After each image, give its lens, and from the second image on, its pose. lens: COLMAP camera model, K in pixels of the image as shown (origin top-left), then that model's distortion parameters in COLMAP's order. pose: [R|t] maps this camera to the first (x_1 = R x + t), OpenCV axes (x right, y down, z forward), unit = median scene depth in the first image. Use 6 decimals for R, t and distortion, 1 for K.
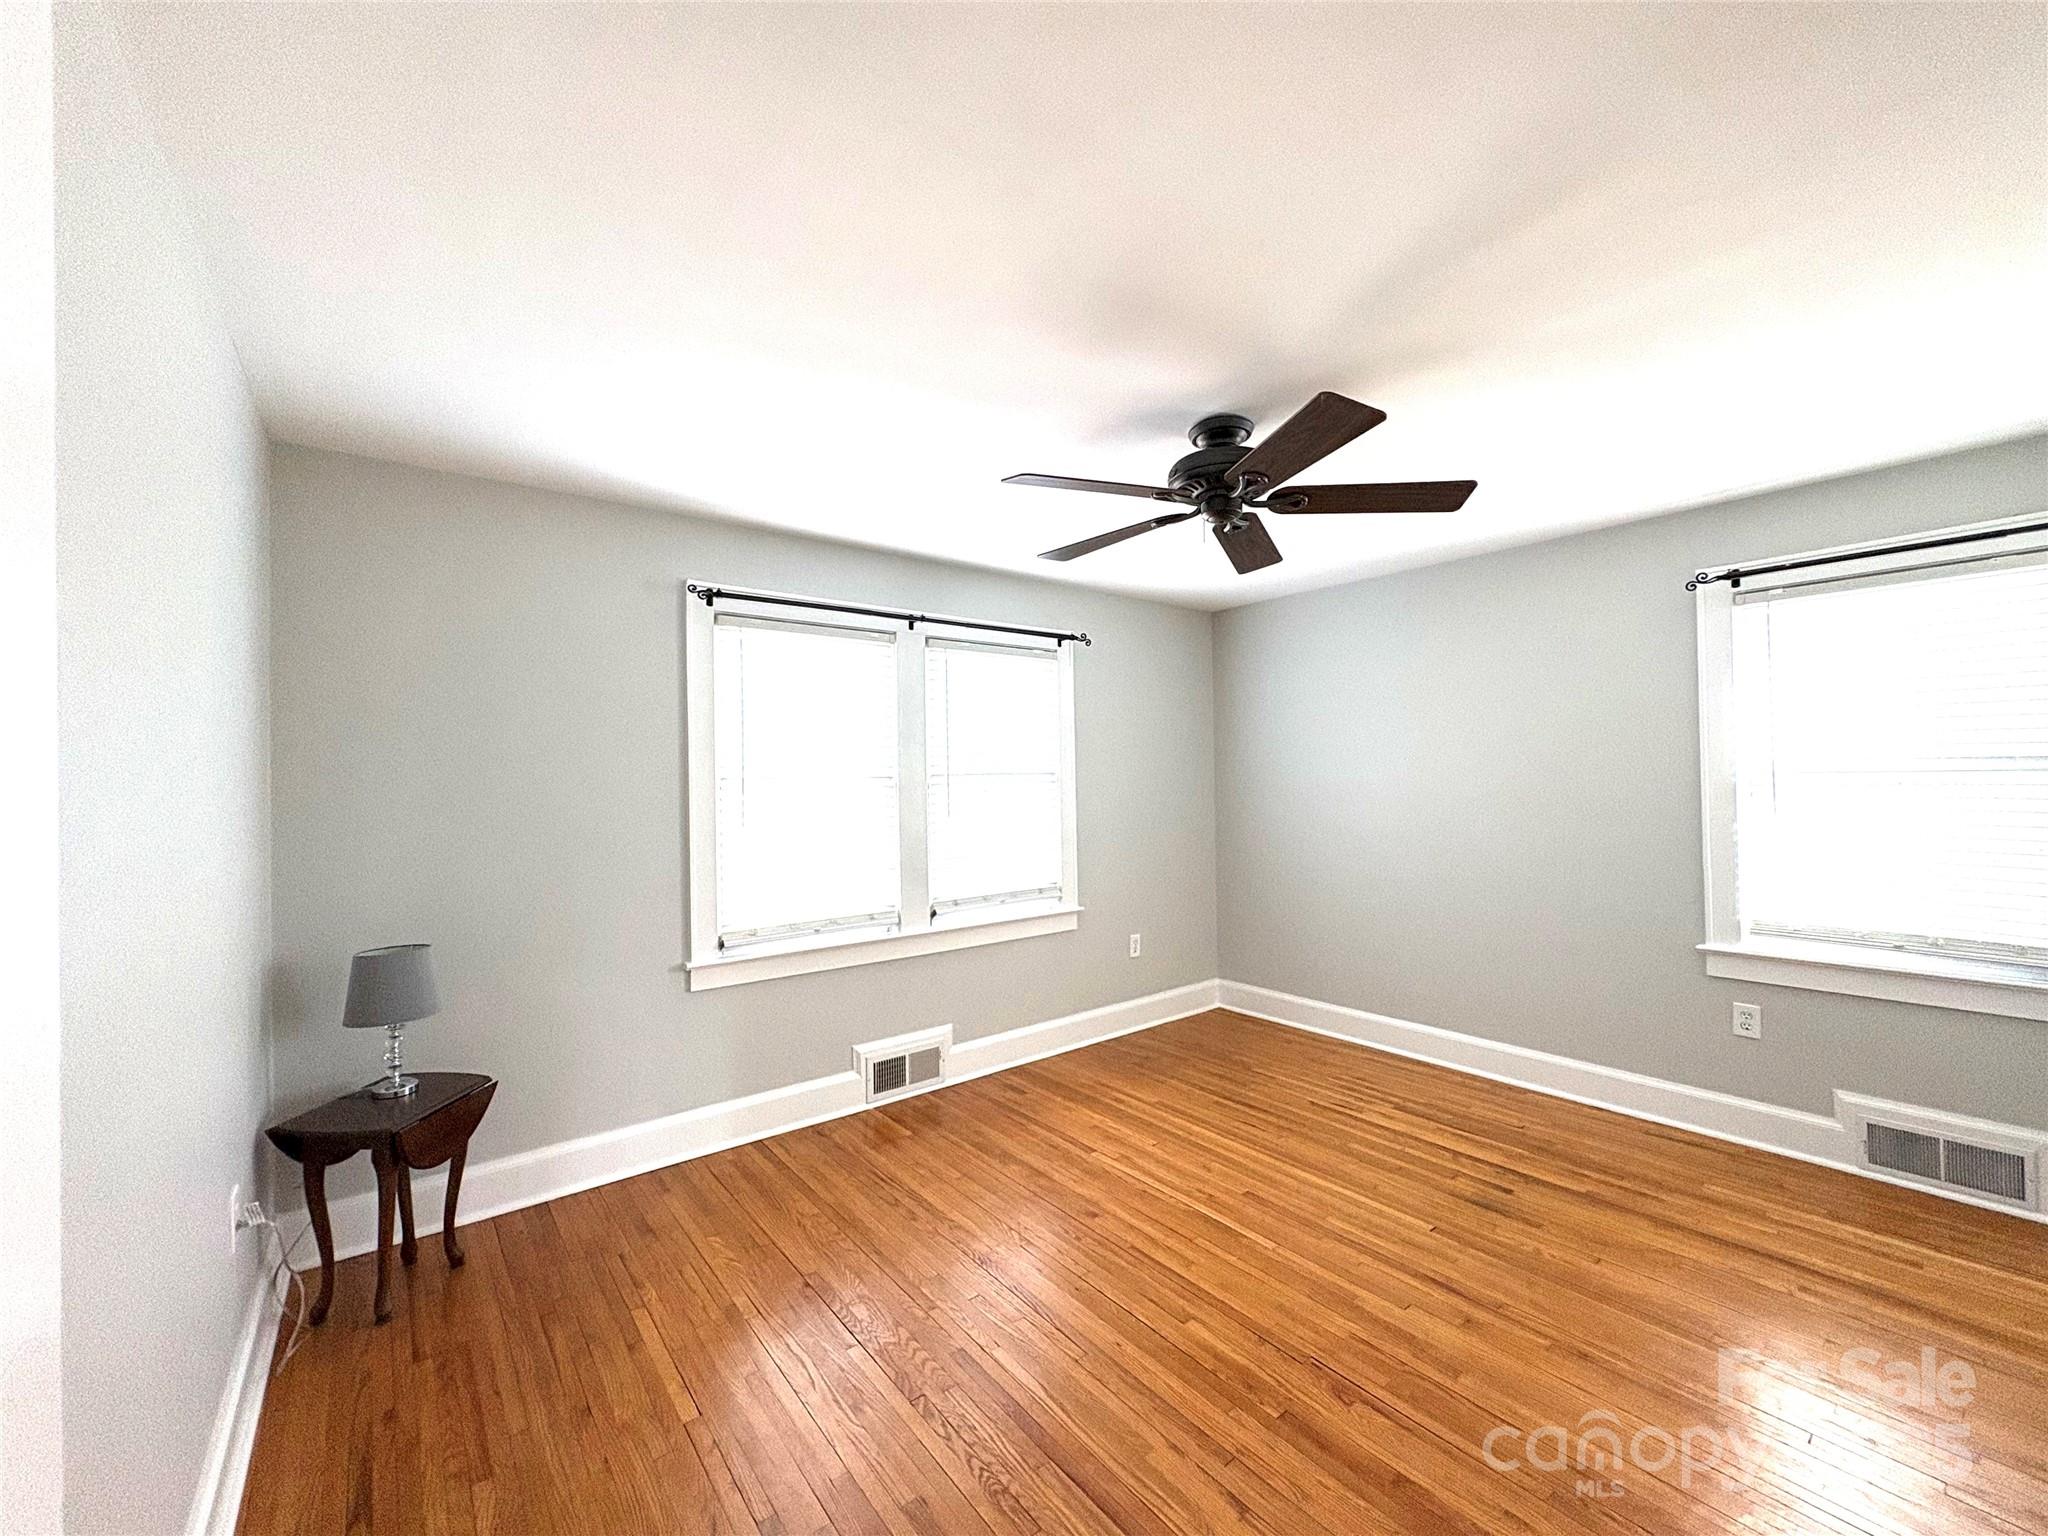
lens RADIAL K [[819.5, 0, 1020.0], [0, 819.5, 767.7], [0, 0, 1]] dist [0.000123, 0.000473]
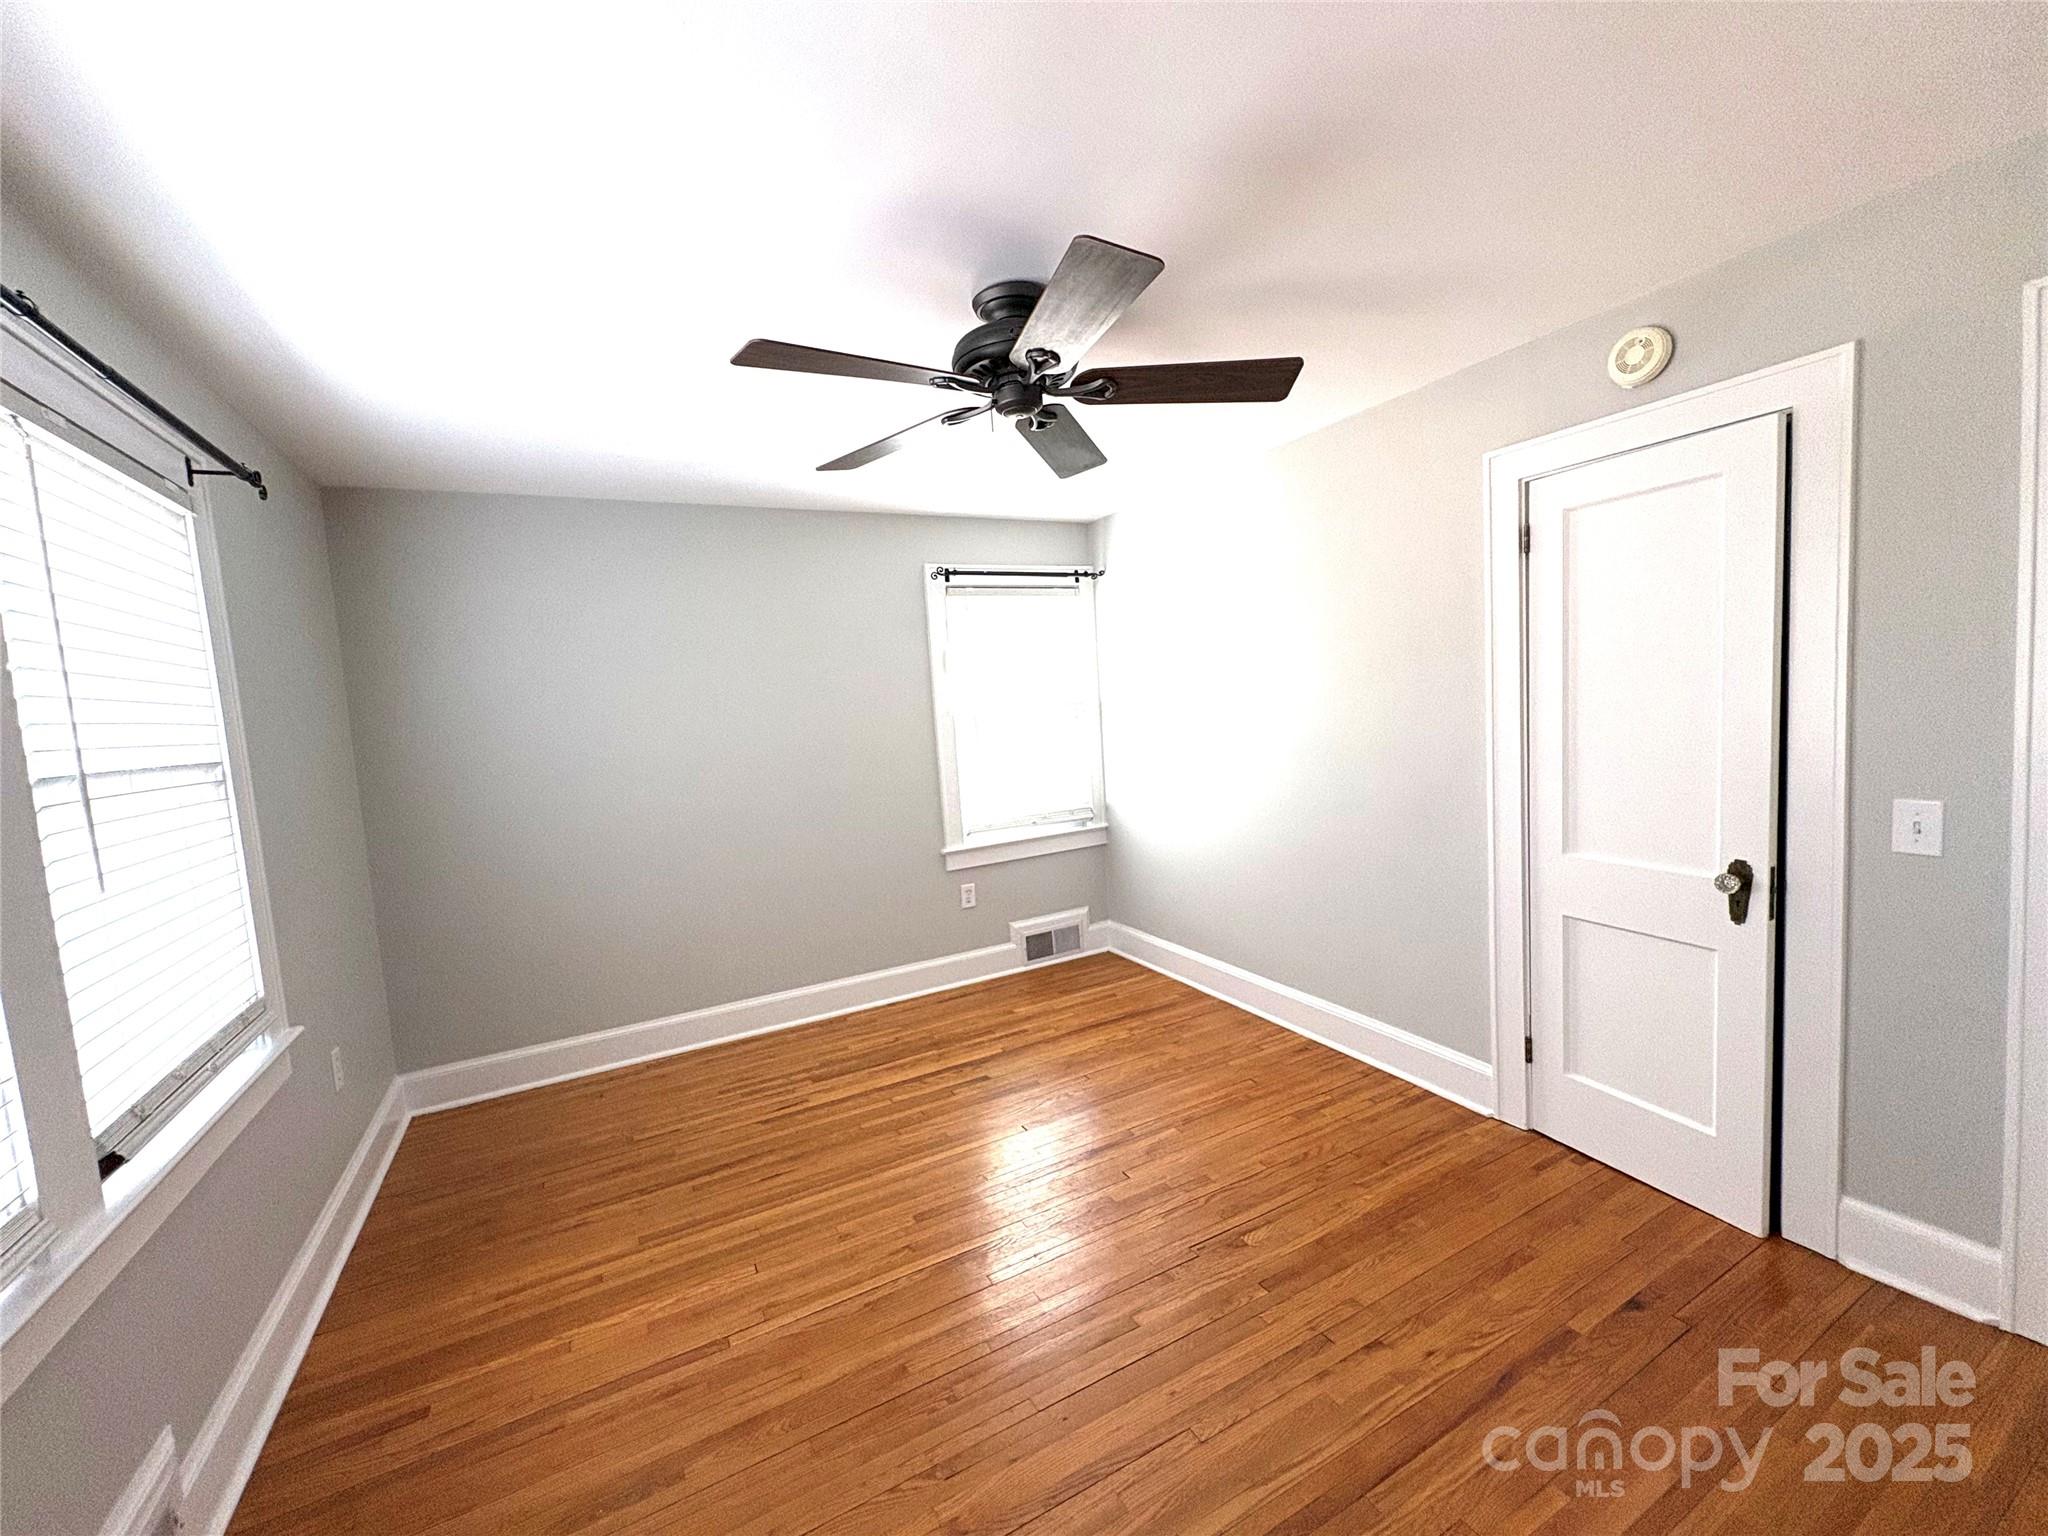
lens RADIAL K [[819.5, 0, 1020.0], [0, 819.5, 767.7], [0, 0, 1]] dist [0.000123, 0.000473]
pose [[0.170174, -0.073583, 0.982663, -0.445450], [0.048689, 0.996618, 0.066196, 0.001473], [-0.984210, 0.036580, 0.173181, 0.641605]]
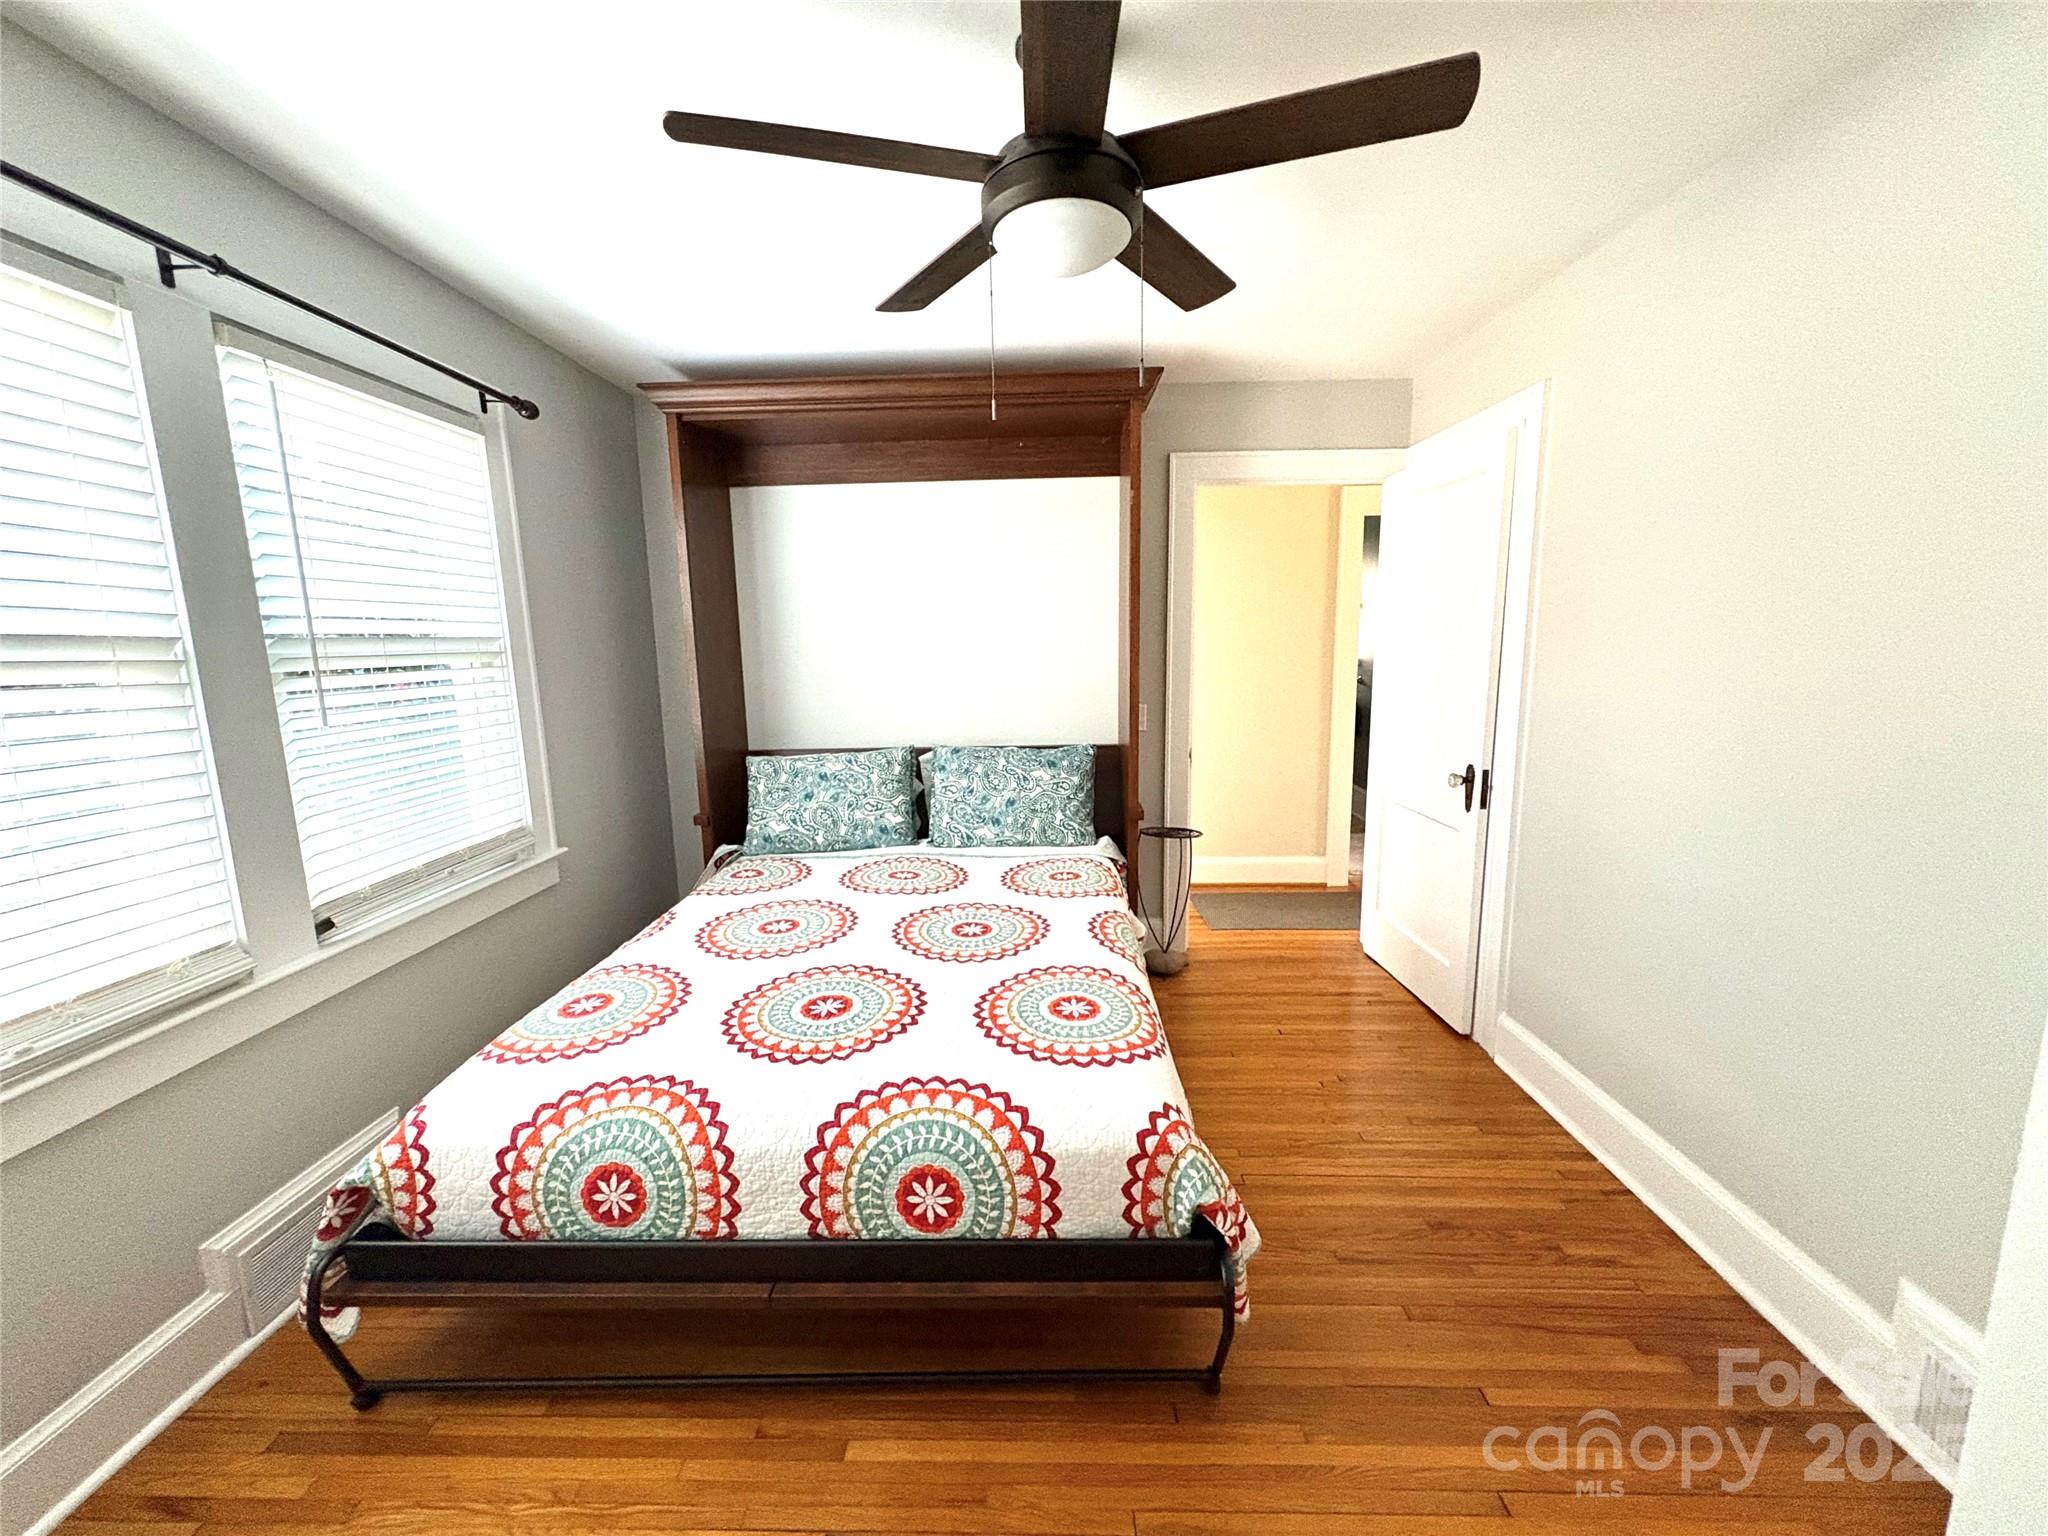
lens RADIAL K [[819.5, 0, 1020.0], [0, 819.5, 767.7], [0, 0, 1]] dist [0.000123, 0.000473]
pose [[0.641478, -0.127233, 0.756517, -0.235225], [0.003817, 0.986668, 0.162704, 0.006712], [-0.767132, -0.101484, 0.633411, 0.453345]]
